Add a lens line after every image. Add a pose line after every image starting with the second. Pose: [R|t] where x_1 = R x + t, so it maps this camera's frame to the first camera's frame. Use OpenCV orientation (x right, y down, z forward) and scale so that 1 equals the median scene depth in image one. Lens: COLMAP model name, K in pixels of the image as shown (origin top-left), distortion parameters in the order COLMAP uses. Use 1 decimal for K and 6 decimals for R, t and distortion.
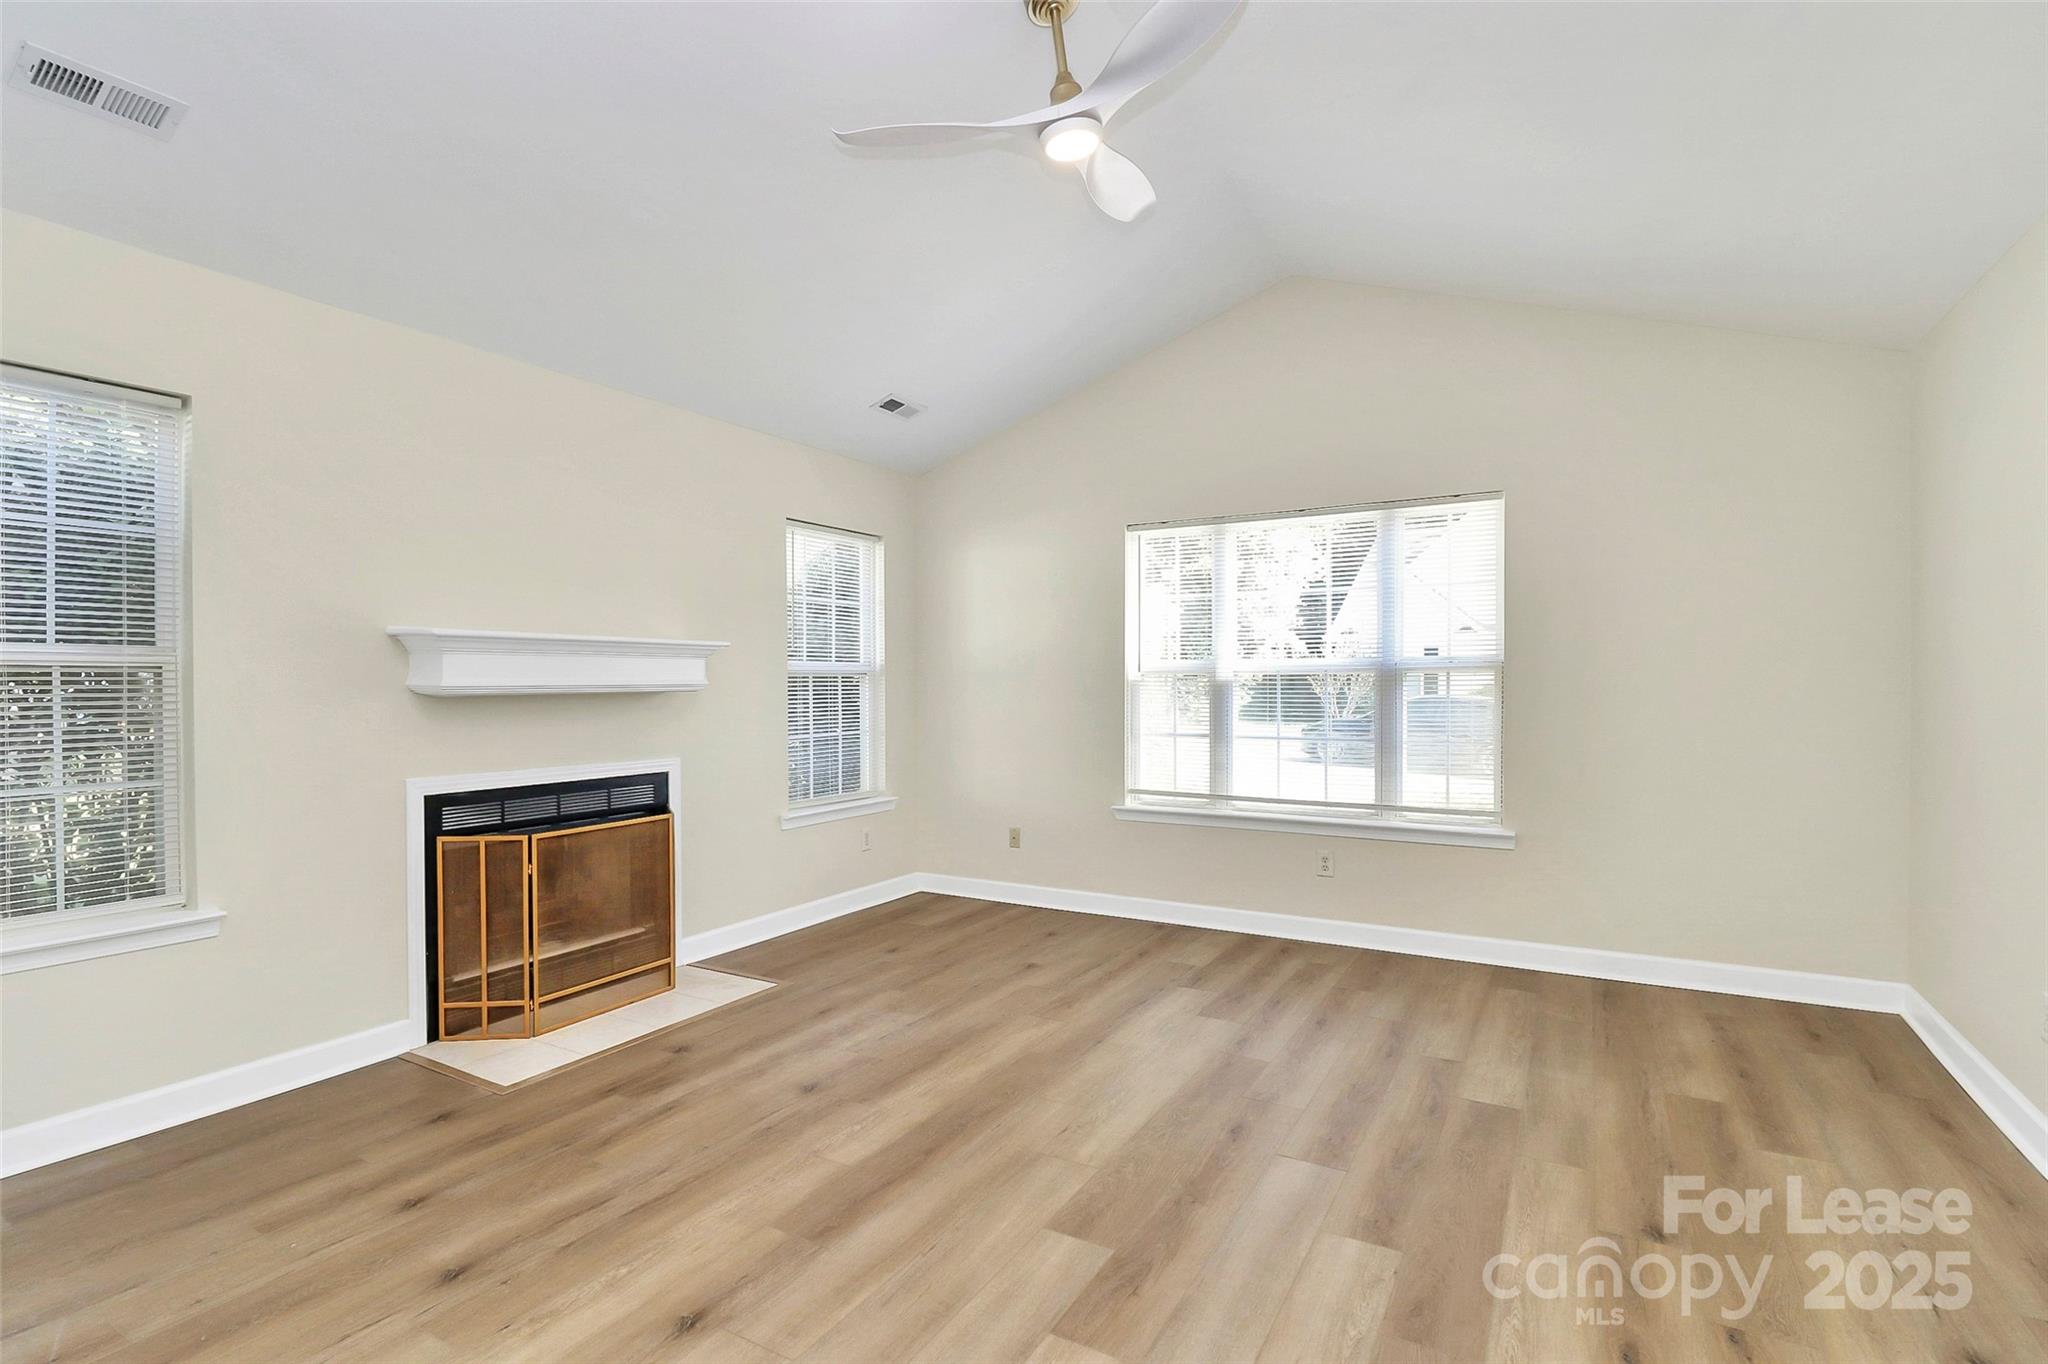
lens RADIAL K [[969.1, 0, 1024.0], [0, 969.1, 682.0], [0, 0, 1]] dist [0.002214, -0.012575]
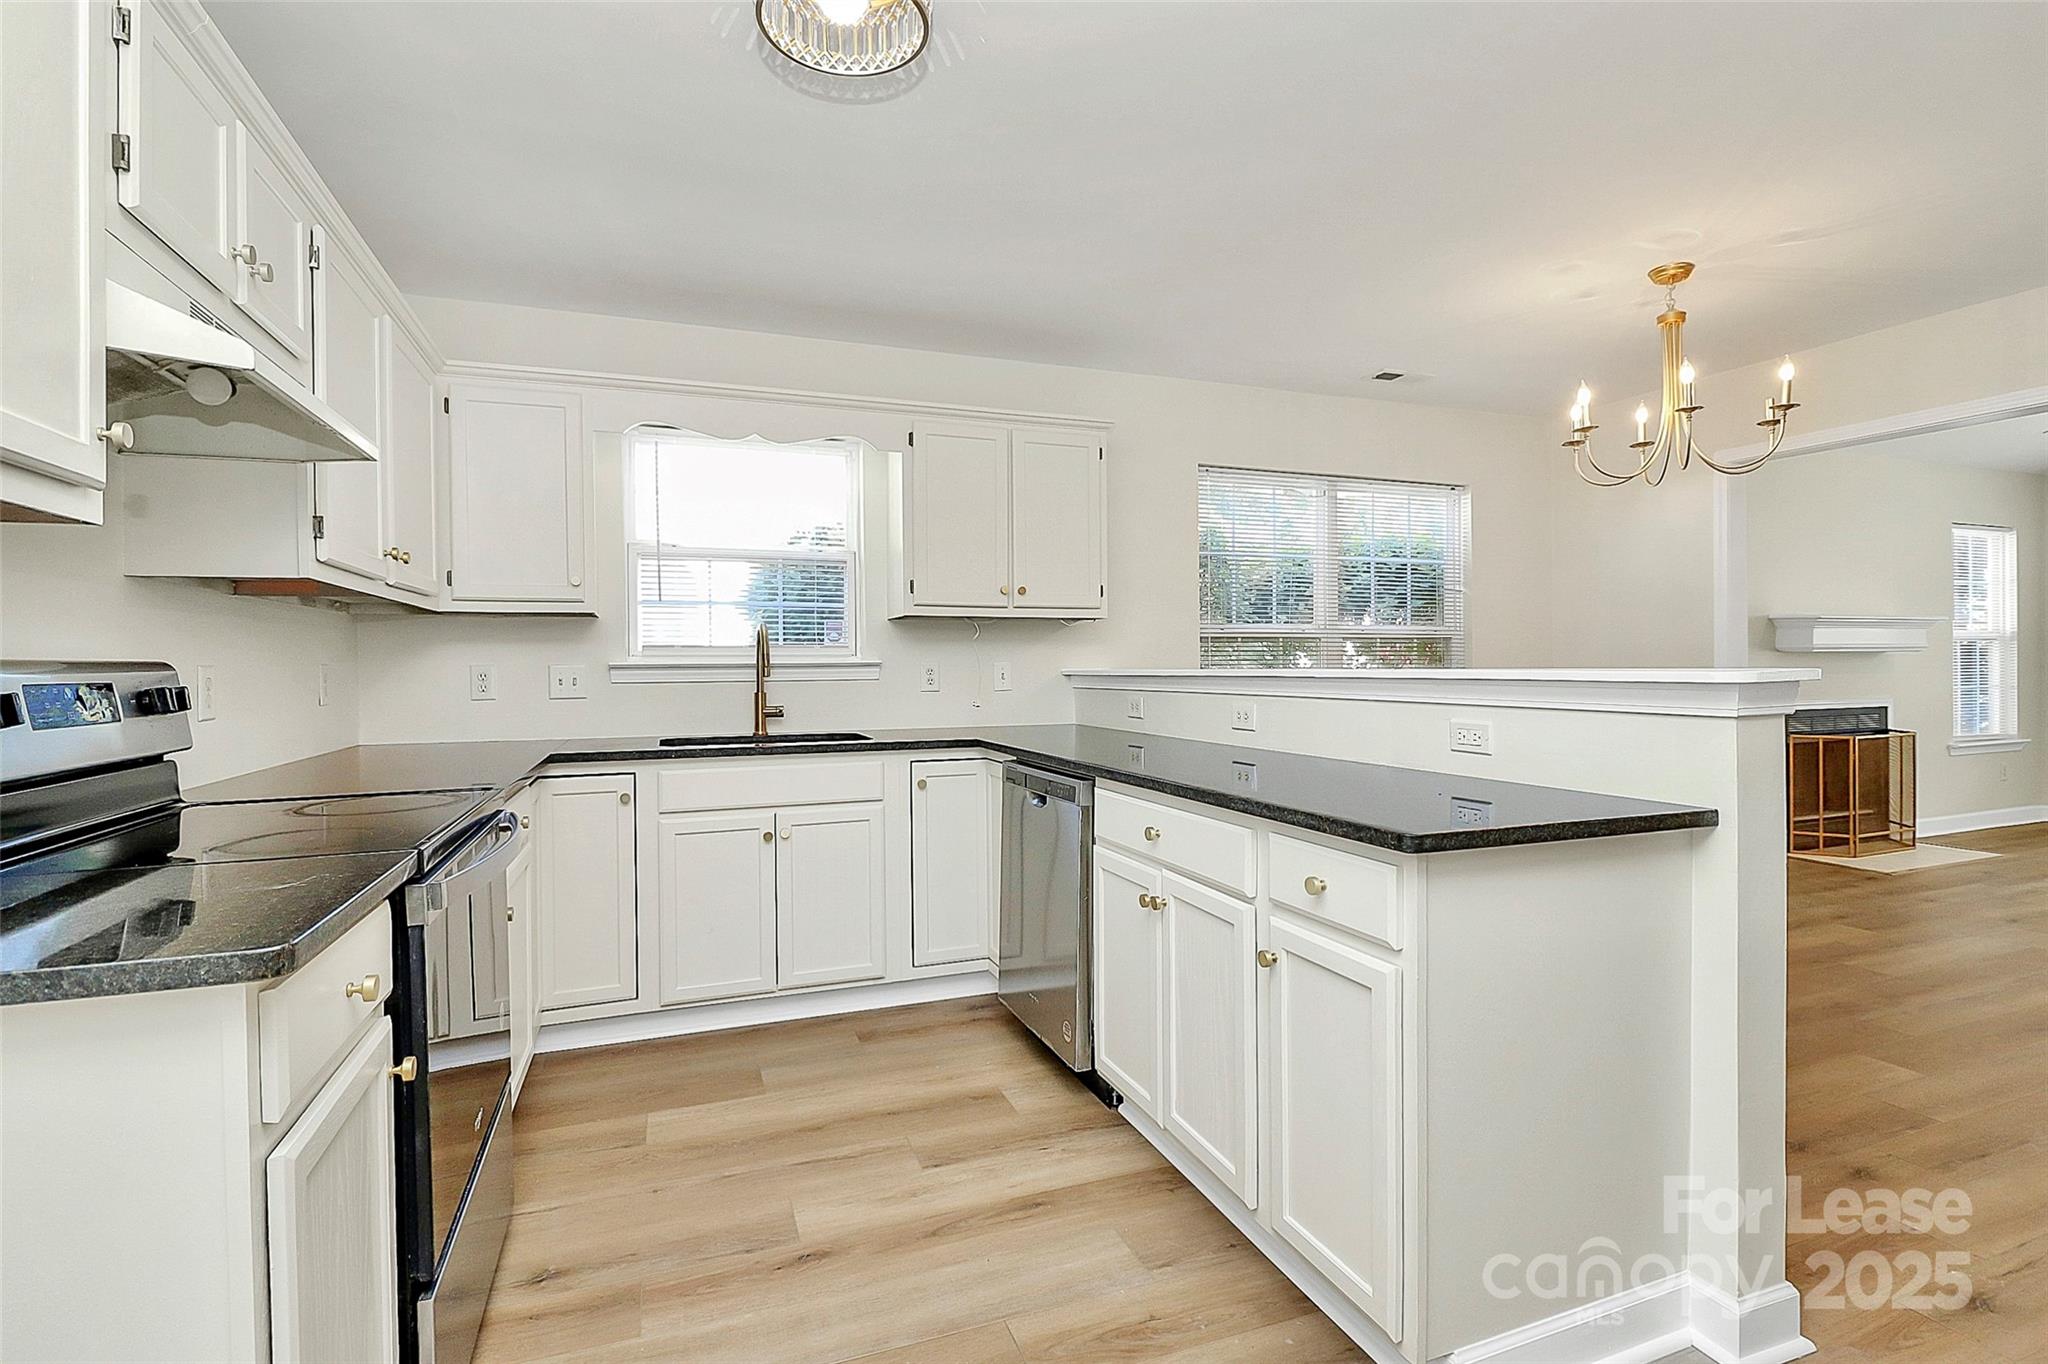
lens RADIAL K [[968.2, 0, 1038.5], [0, 968.2, 674.8], [0, 0, 1]] dist [-0.000210, -0.000335]
pose [[0.783021, 0.005761, -0.621969, -0.578660], [0.005421, 0.999856, 0.016085, 0.016786], [0.621972, -0.015967, 0.782877, -1.184324]]
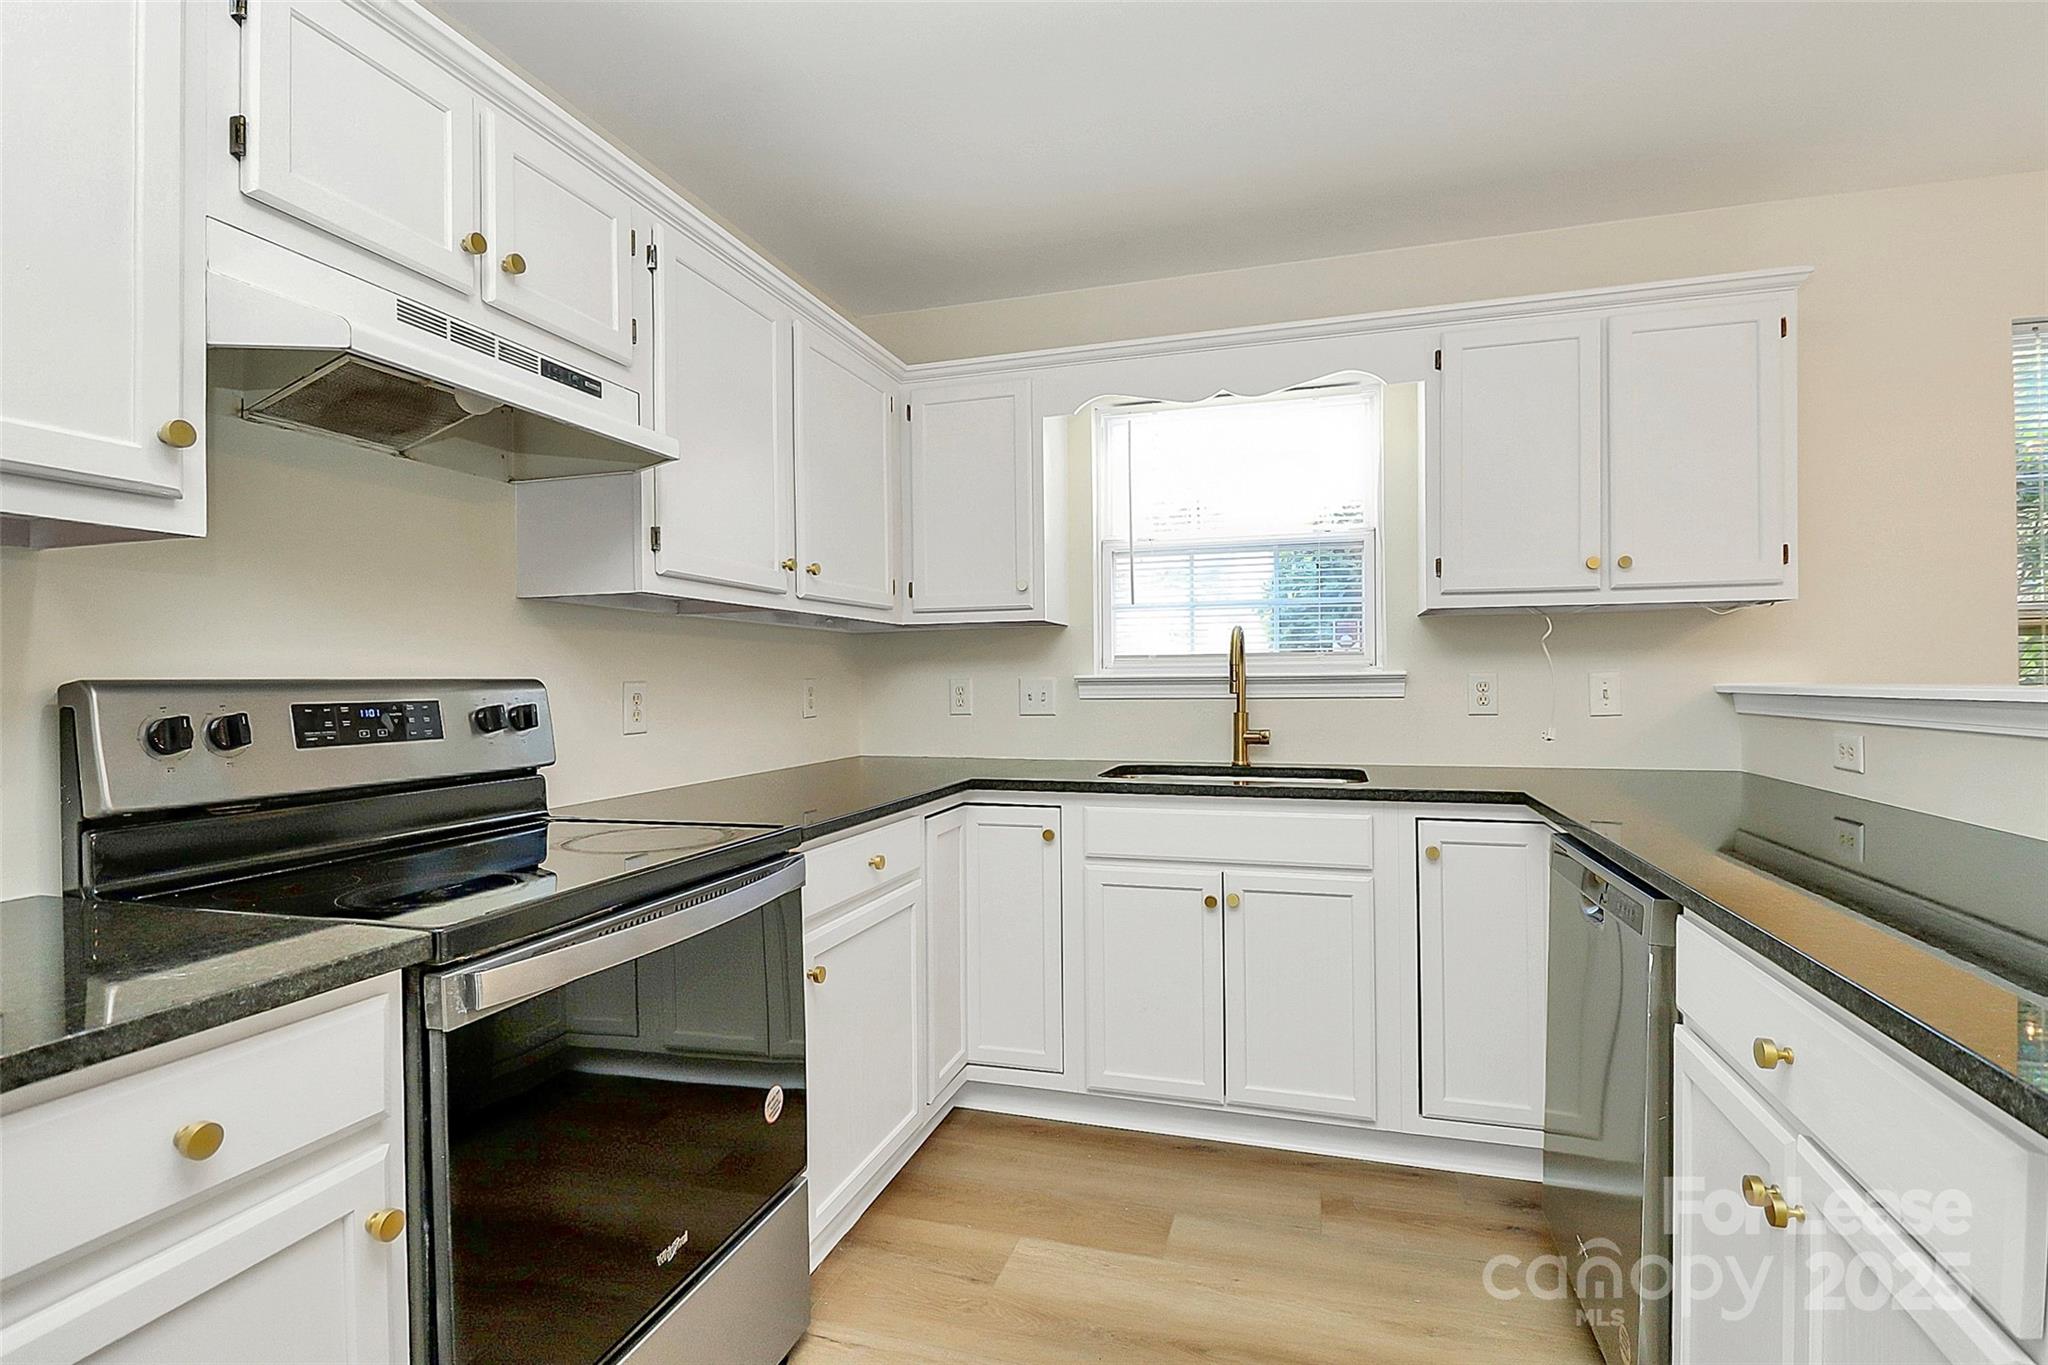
lens RADIAL K [[973.4, 0, 1044.9], [0, 973.4, 676.7], [0, 0, 1]] dist [0.018150, -0.021579]
pose [[0.236310, 0.001436, -0.971677, -0.681299], [0.010799, 0.999933, 0.004104, 0.014768], [0.971618, -0.011463, 0.236279, -0.923091]]
